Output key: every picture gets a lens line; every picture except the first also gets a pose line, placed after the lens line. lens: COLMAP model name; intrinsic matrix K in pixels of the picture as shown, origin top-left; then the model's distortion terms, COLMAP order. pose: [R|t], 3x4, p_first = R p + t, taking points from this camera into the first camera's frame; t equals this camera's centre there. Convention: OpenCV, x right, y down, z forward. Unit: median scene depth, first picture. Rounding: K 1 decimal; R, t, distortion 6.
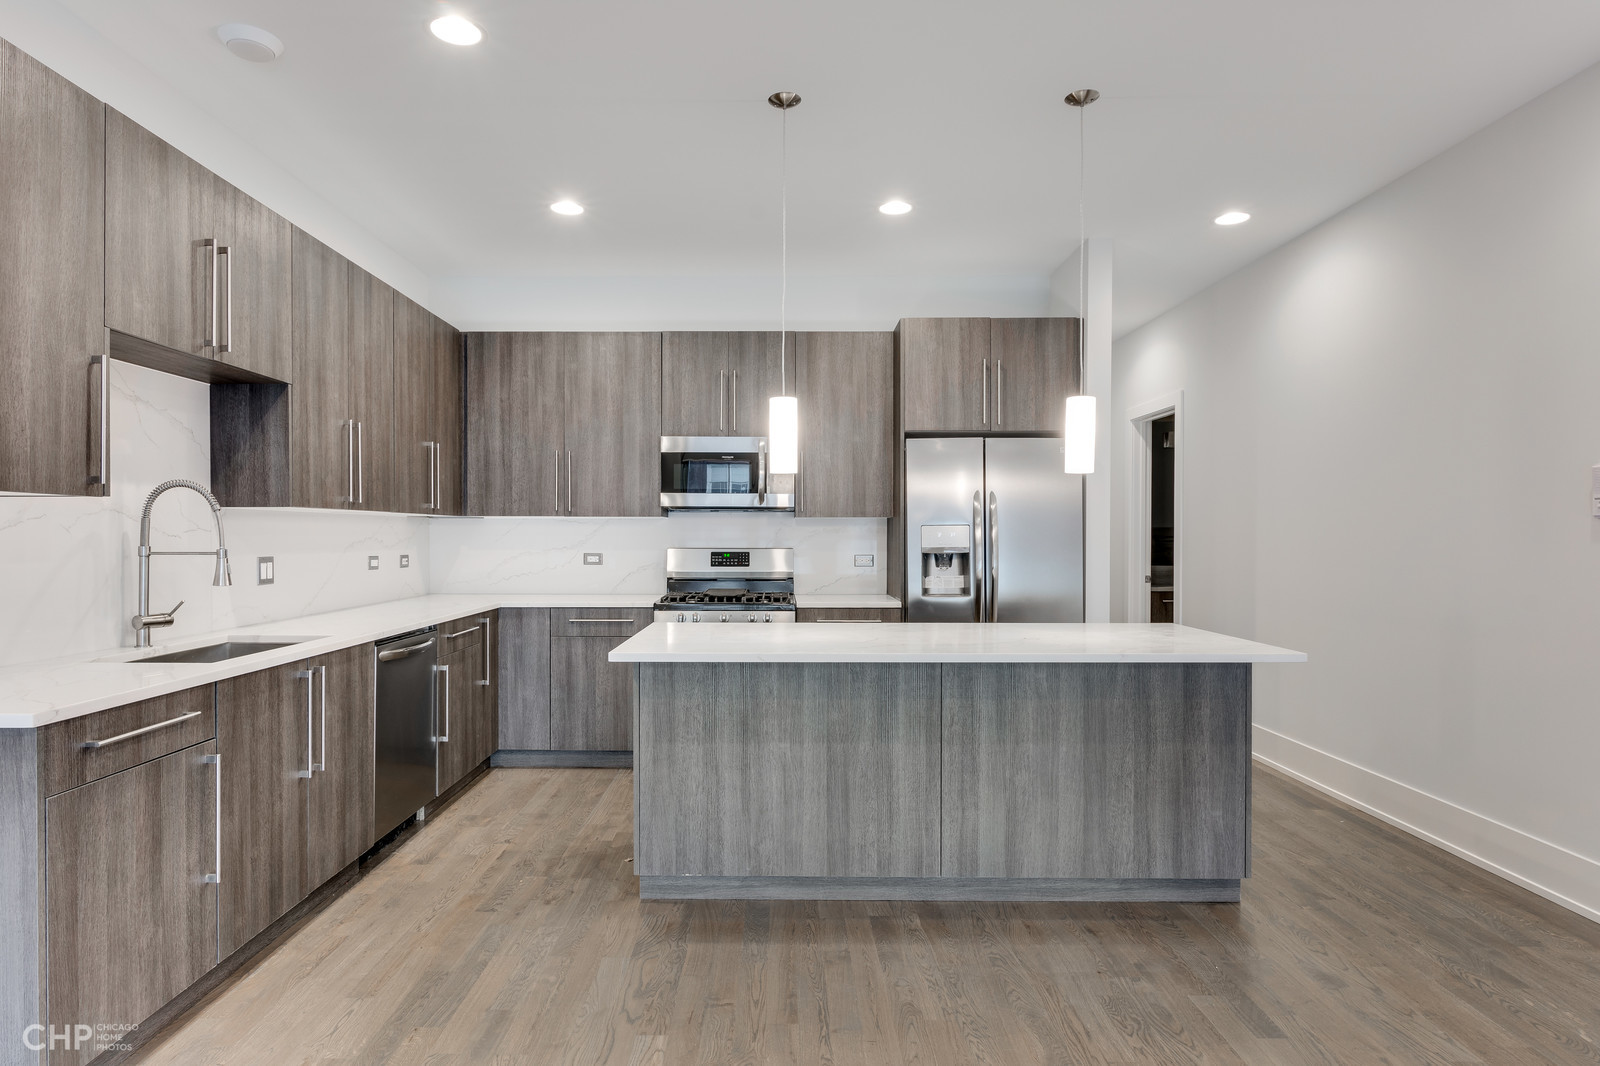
lens RADIAL K [[869.0, 0, 772.3], [0, 869.0, 540.4], [0, 0, 1]] dist [-0.006531, 0.001475]
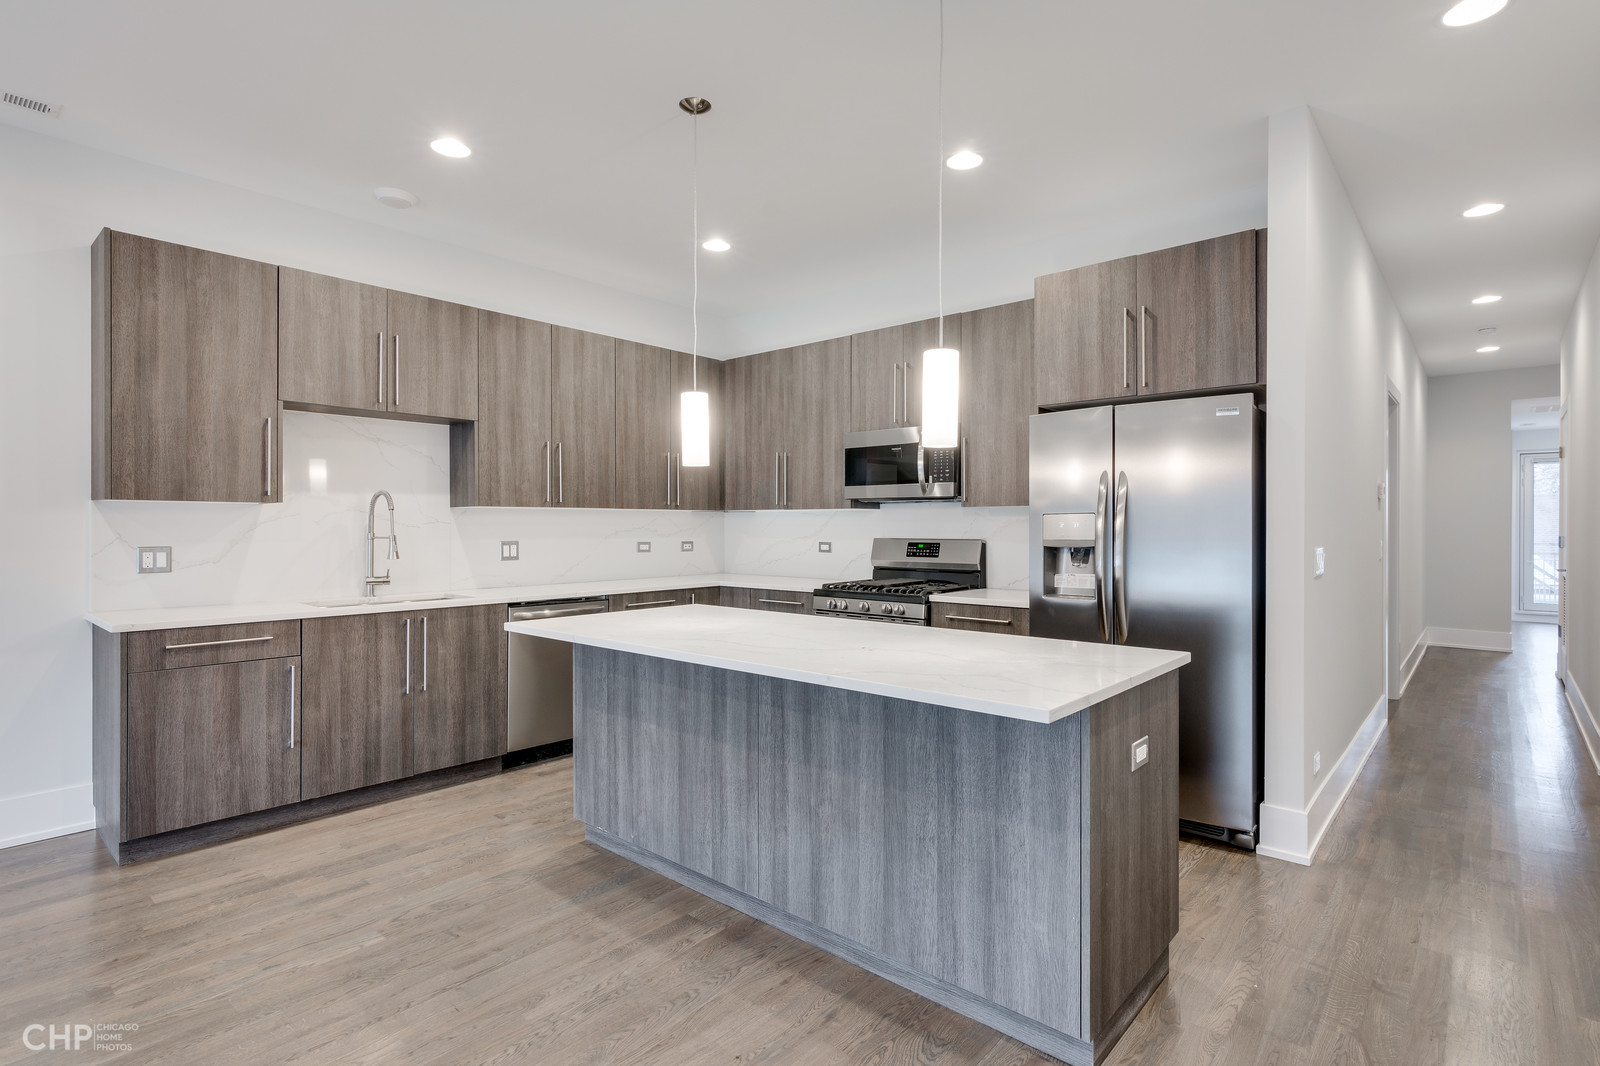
lens RADIAL K [[780.3, 0, 822.2], [0, 780.3, 528.5], [0, 0, 1]] dist [-0.001716, 0.000399]
pose [[0.768687, 0.001112, -0.639625, 0.499877], [-0.003484, 0.999991, -0.002449, -0.000506], [0.639616, 0.004111, 0.768684, 0.264457]]
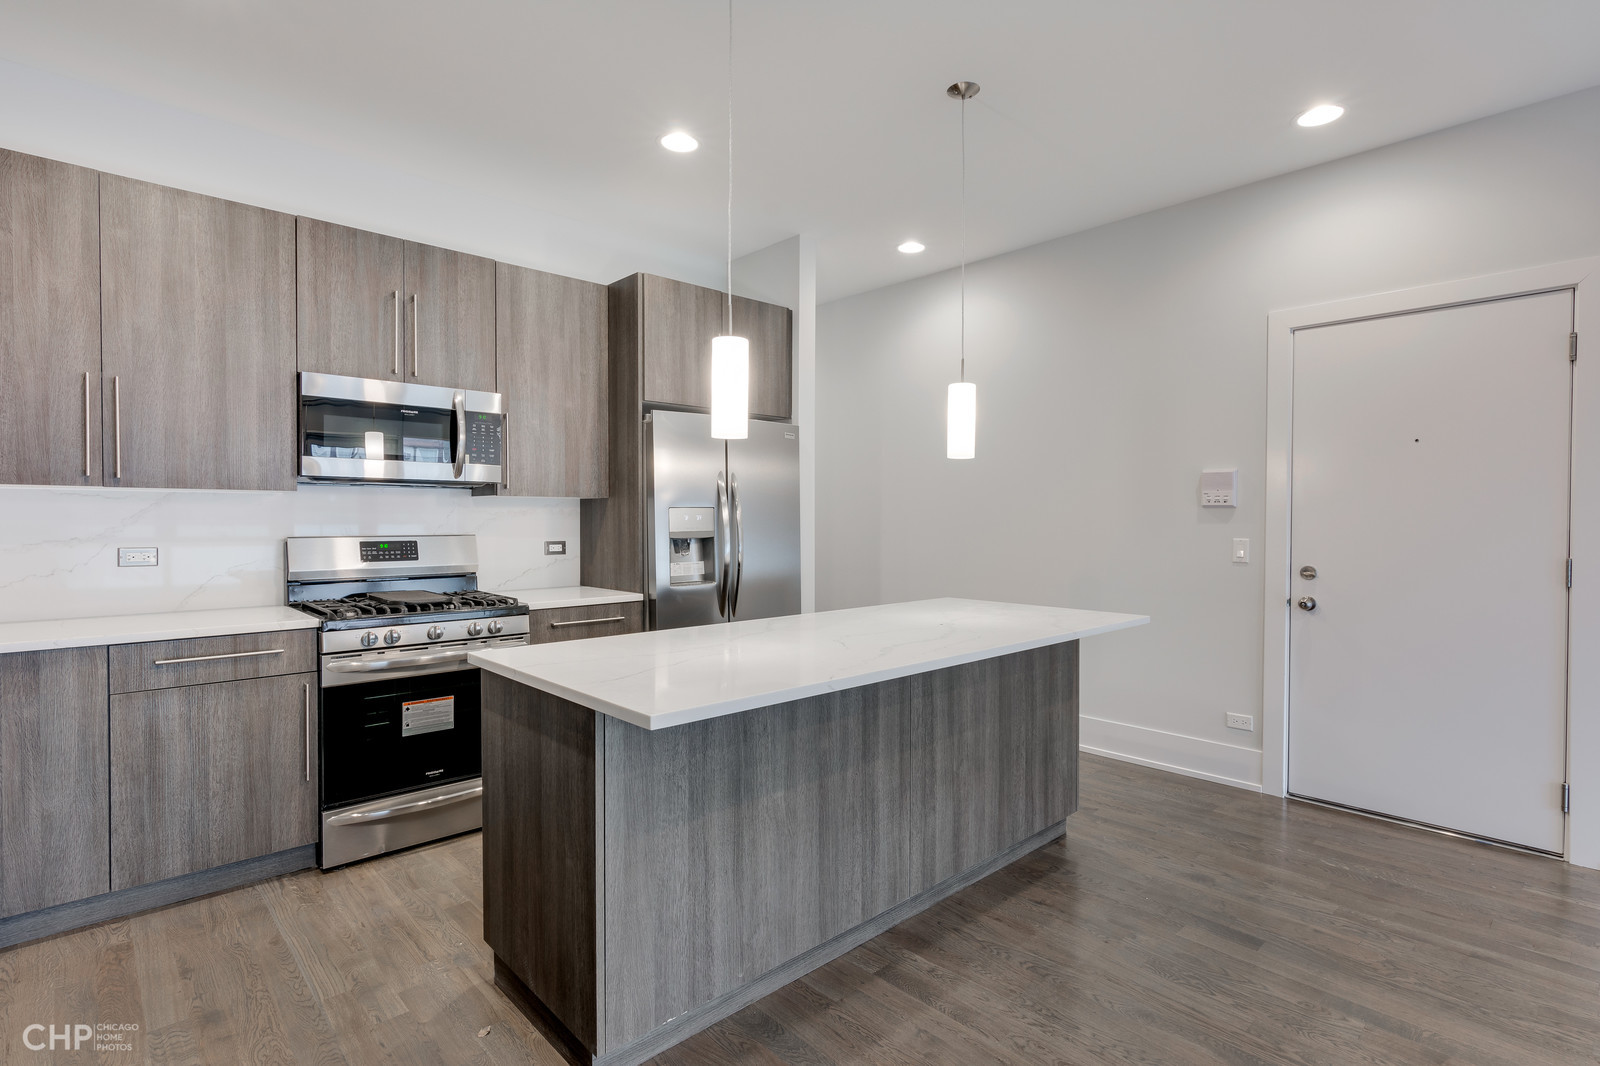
lens RADIAL K [[780.3, 0, 809.0], [0, 780.3, 528.2], [0, 0, 1]] dist [-0.001716, 0.000399]
pose [[0.722018, -0.009530, 0.691808, -0.284123], [0.004079, 0.999946, 0.009519, -0.002880], [-0.691862, -0.004051, 0.722018, 0.316280]]
